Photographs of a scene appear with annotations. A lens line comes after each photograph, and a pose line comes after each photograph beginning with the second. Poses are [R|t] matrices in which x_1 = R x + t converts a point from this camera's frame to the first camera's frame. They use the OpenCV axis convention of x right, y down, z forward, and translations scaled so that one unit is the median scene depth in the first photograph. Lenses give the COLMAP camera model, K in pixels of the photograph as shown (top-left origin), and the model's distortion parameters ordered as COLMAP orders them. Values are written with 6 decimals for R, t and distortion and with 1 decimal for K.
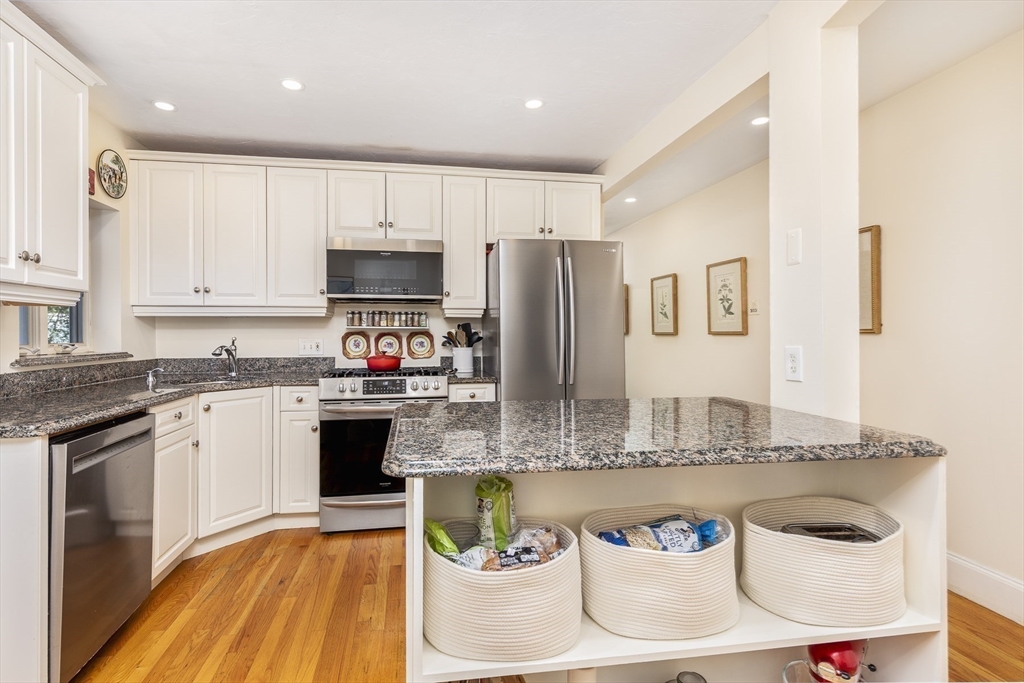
lens RADIAL K [[503.4, 0, 509.1], [0, 503.4, 330.3], [0, 0, 1]] dist [0.000176, 0.000242]
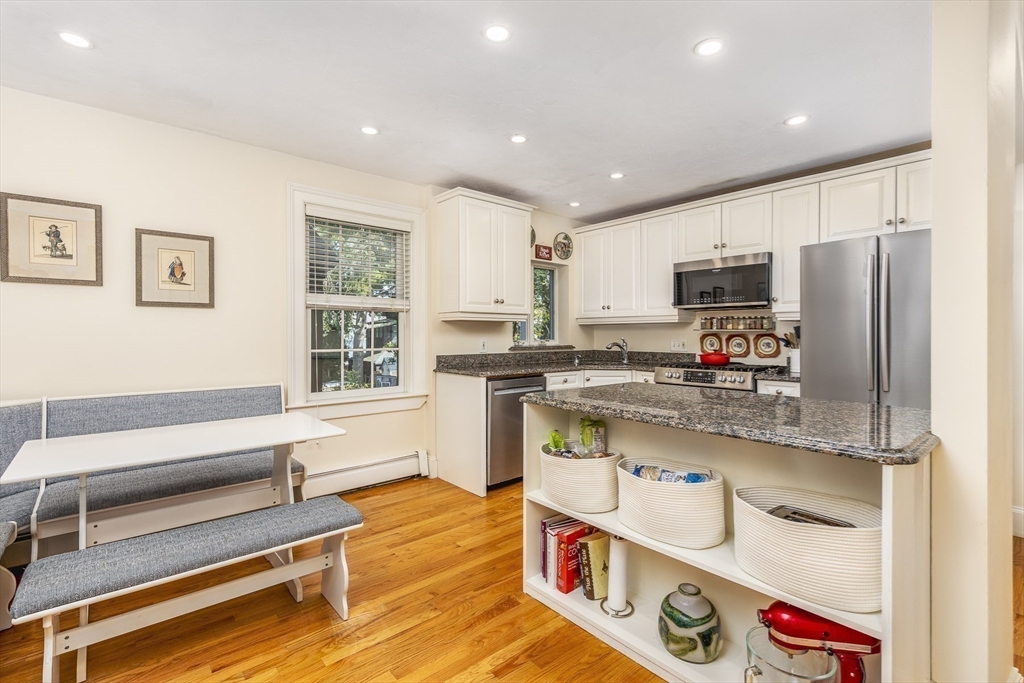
lens RADIAL K [[470.2, 0, 507.0], [0, 470.2, 338.7], [0, 0, 1]] dist [-0.003654, 0.001617]
pose [[0.511507, 0.010533, -0.859214, 0.459707], [0.002333, 0.999904, 0.013646, -0.002361], [0.859276, -0.008985, 0.511434, -0.028253]]
